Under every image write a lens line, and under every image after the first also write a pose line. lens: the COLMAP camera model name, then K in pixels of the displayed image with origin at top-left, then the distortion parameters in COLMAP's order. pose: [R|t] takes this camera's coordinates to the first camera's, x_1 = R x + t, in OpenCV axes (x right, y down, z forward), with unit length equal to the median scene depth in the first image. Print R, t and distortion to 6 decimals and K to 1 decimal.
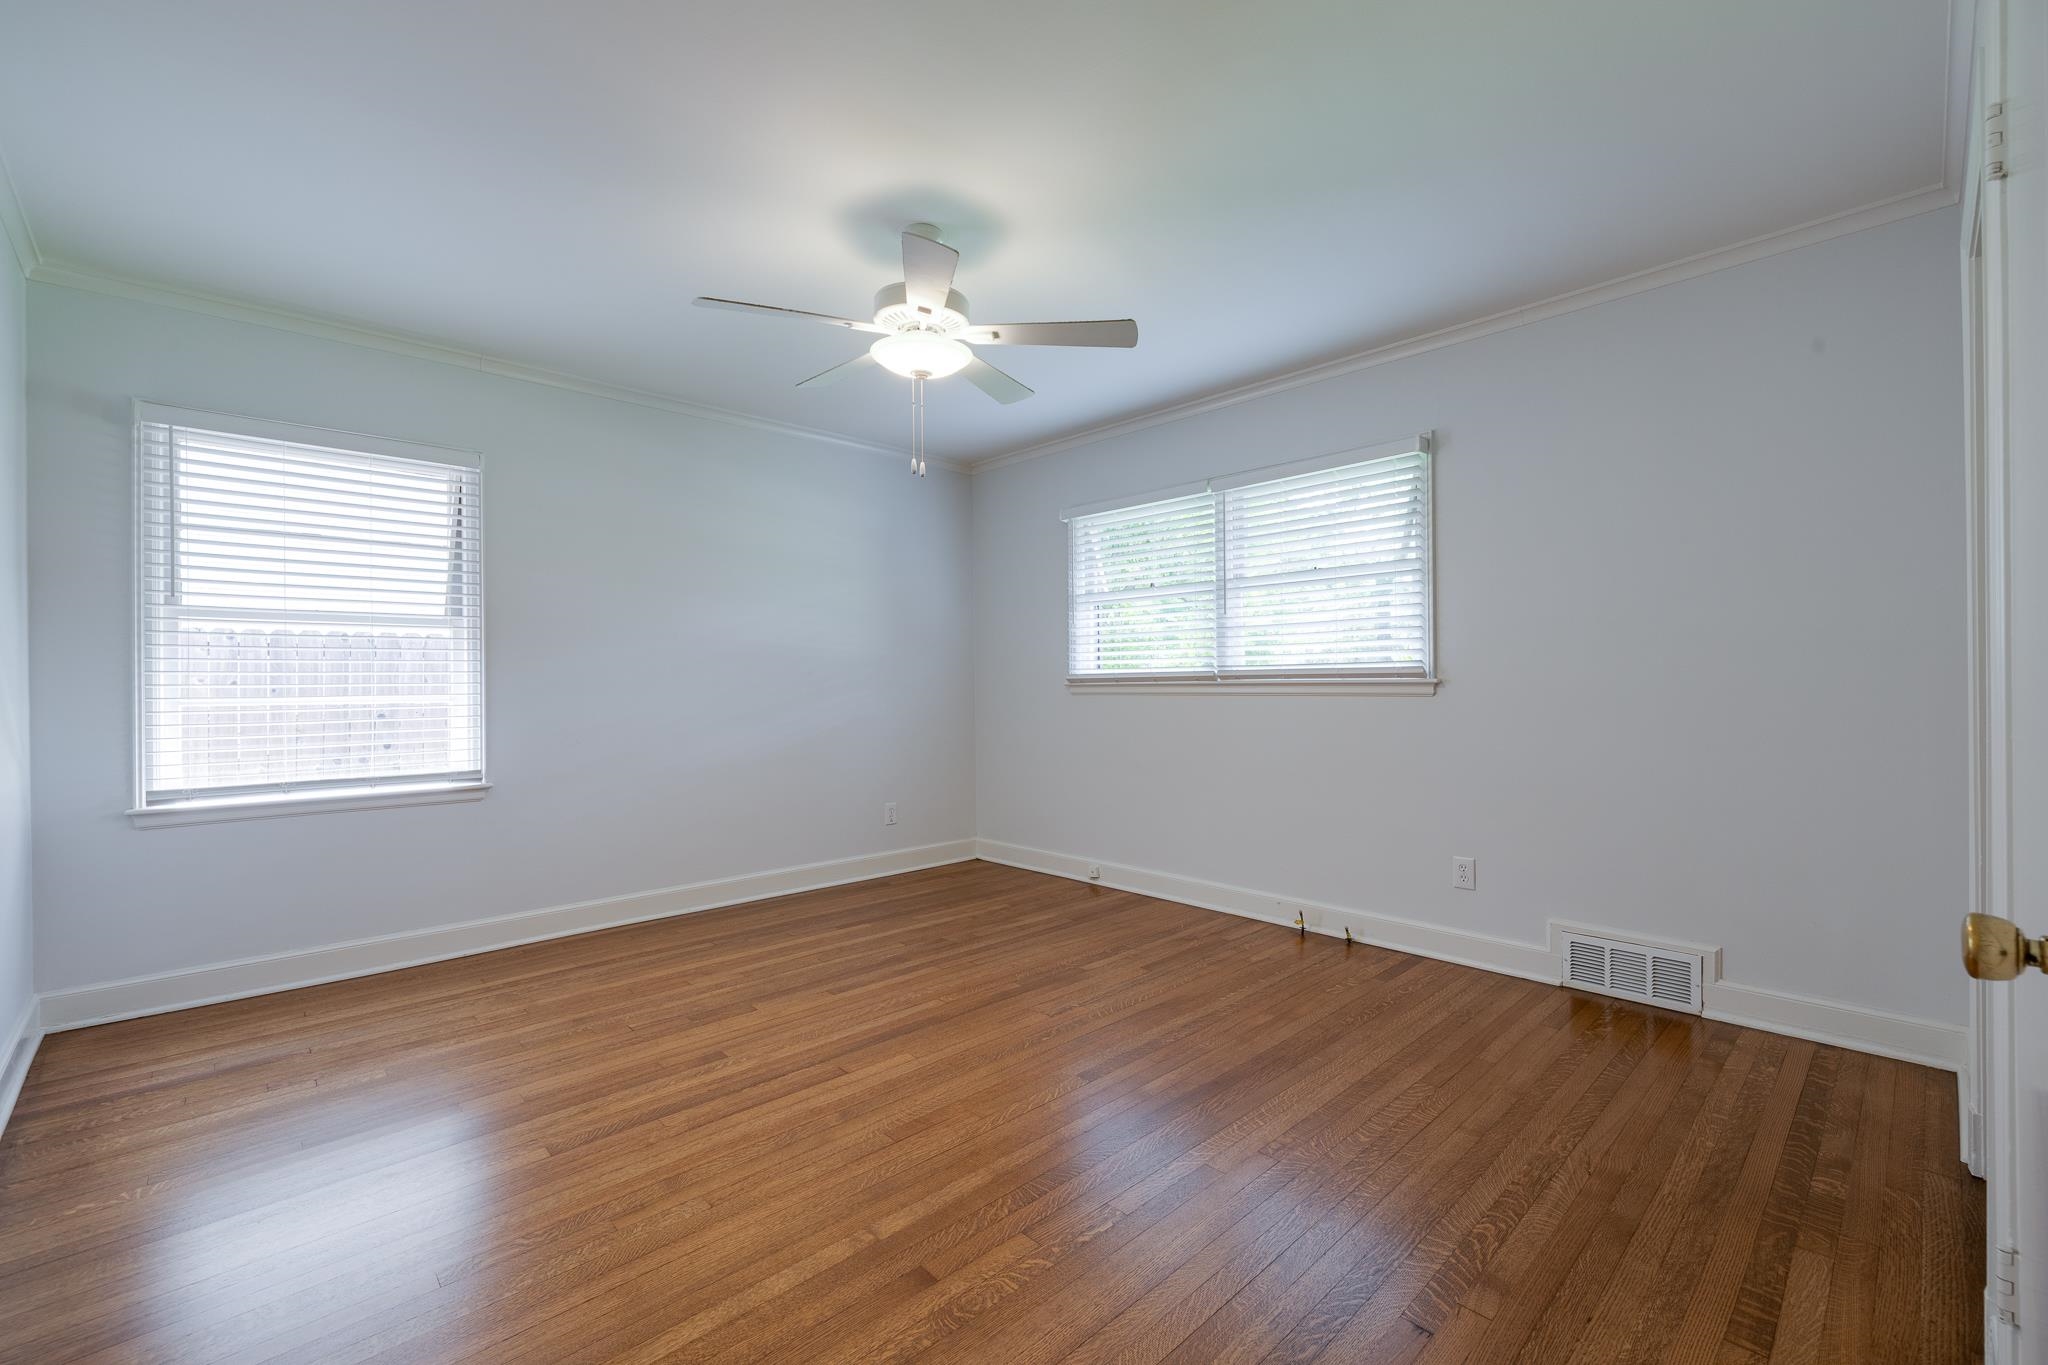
lens RADIAL K [[857.4, 0, 1025.7], [0, 857.4, 684.1], [0, 0, 1]] dist [-0.002842, 0.000121]
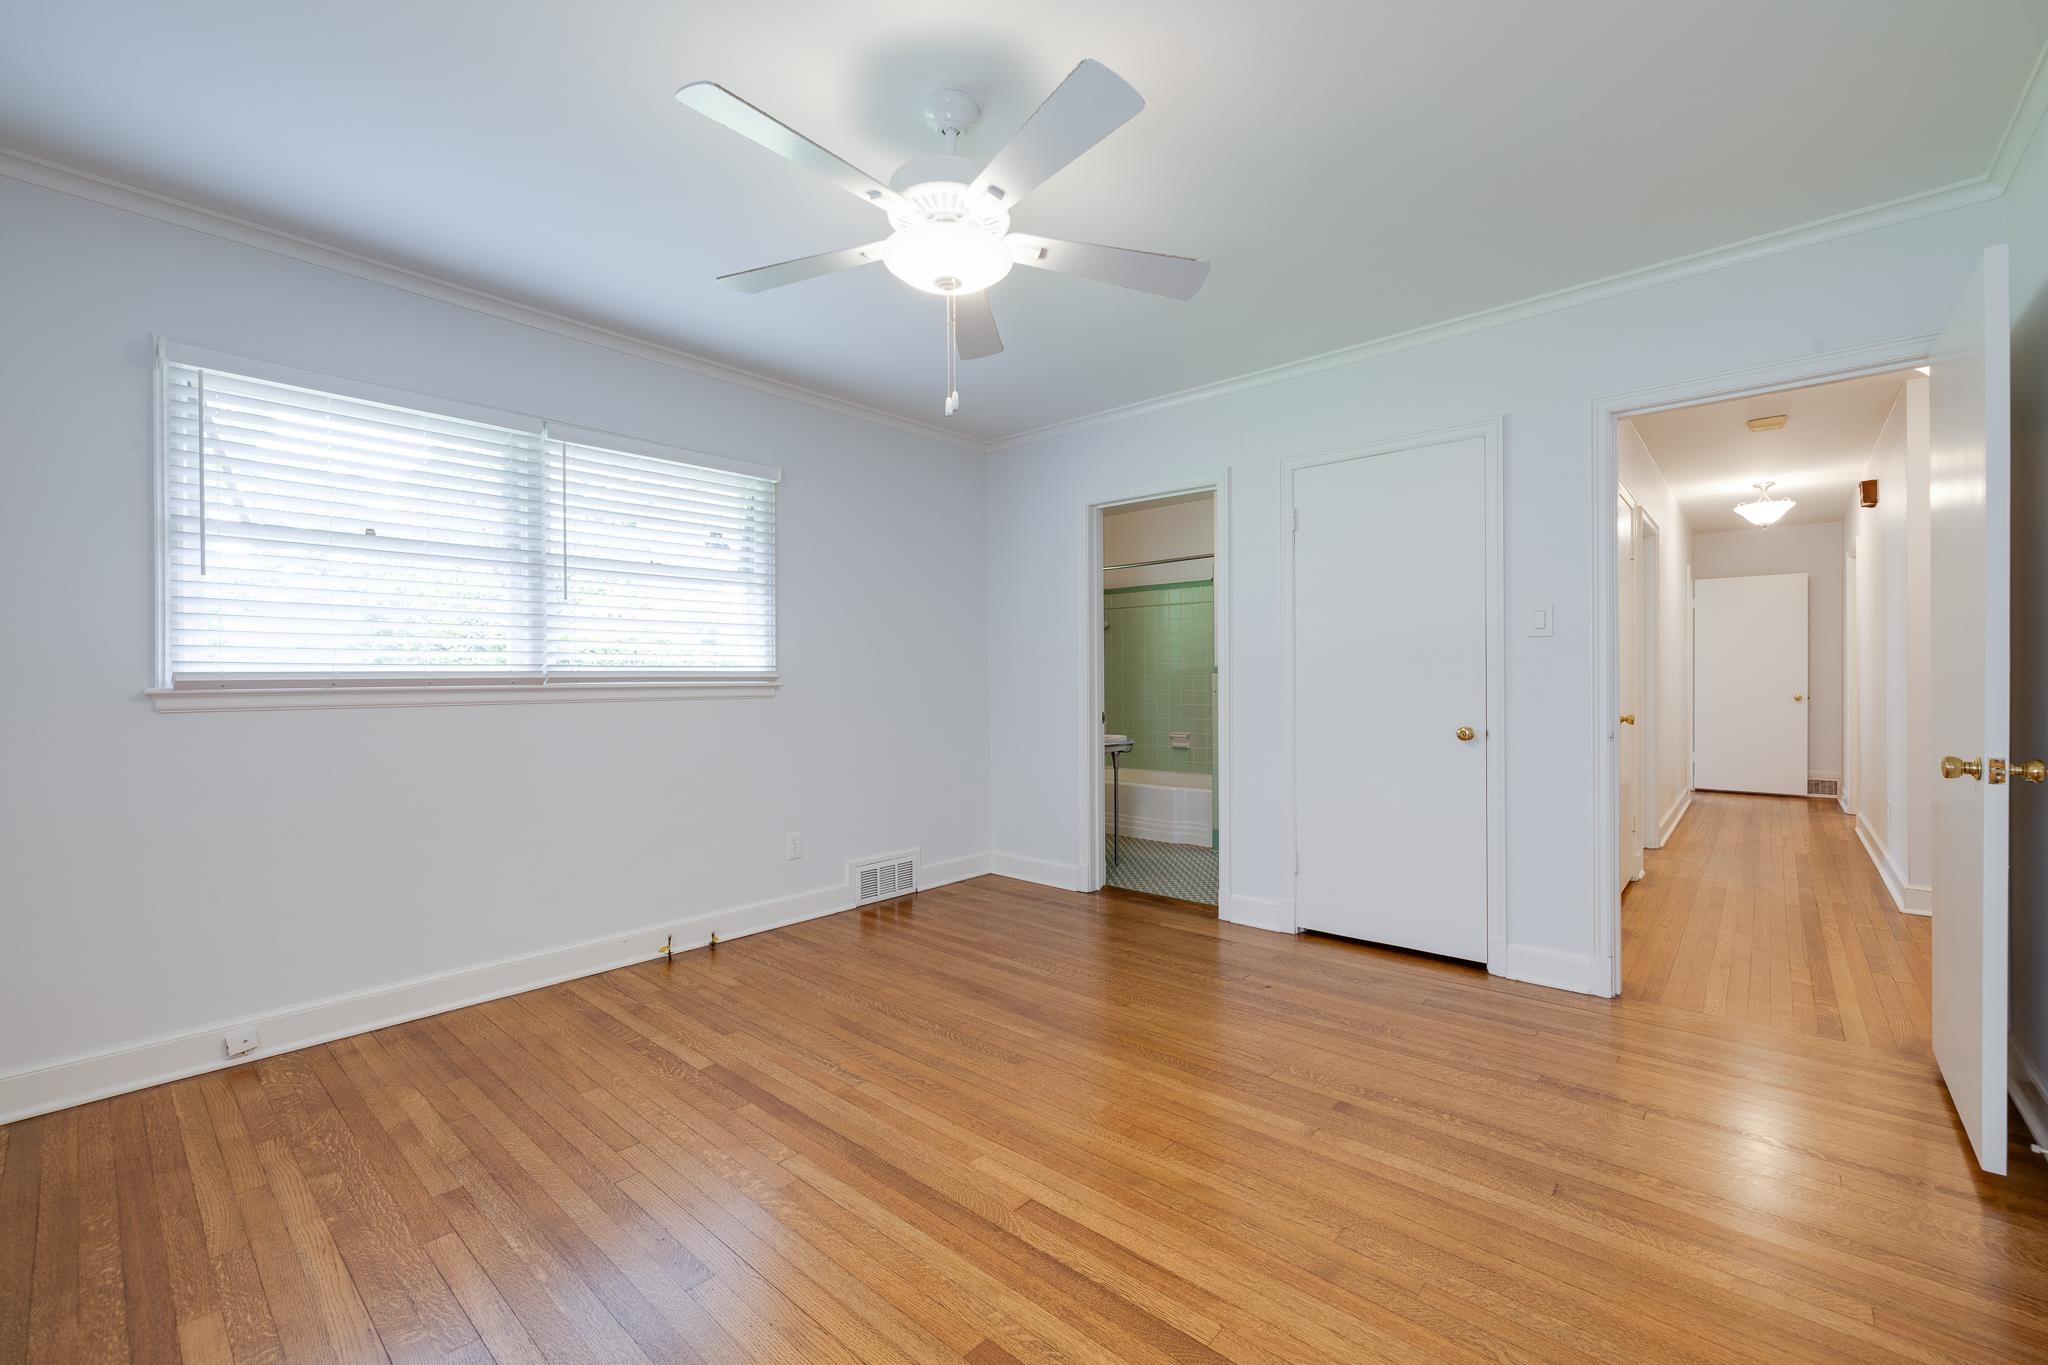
lens RADIAL K [[857.4, 0, 1025.7], [0, 857.4, 684.1], [0, 0, 1]] dist [-0.002842, 0.000121]
pose [[-0.088325, 0.003051, 0.996087, -0.680141], [0.010782, 0.999940, -0.002107, 0.002456], [-0.996033, 0.010553, -0.088353, 0.757414]]
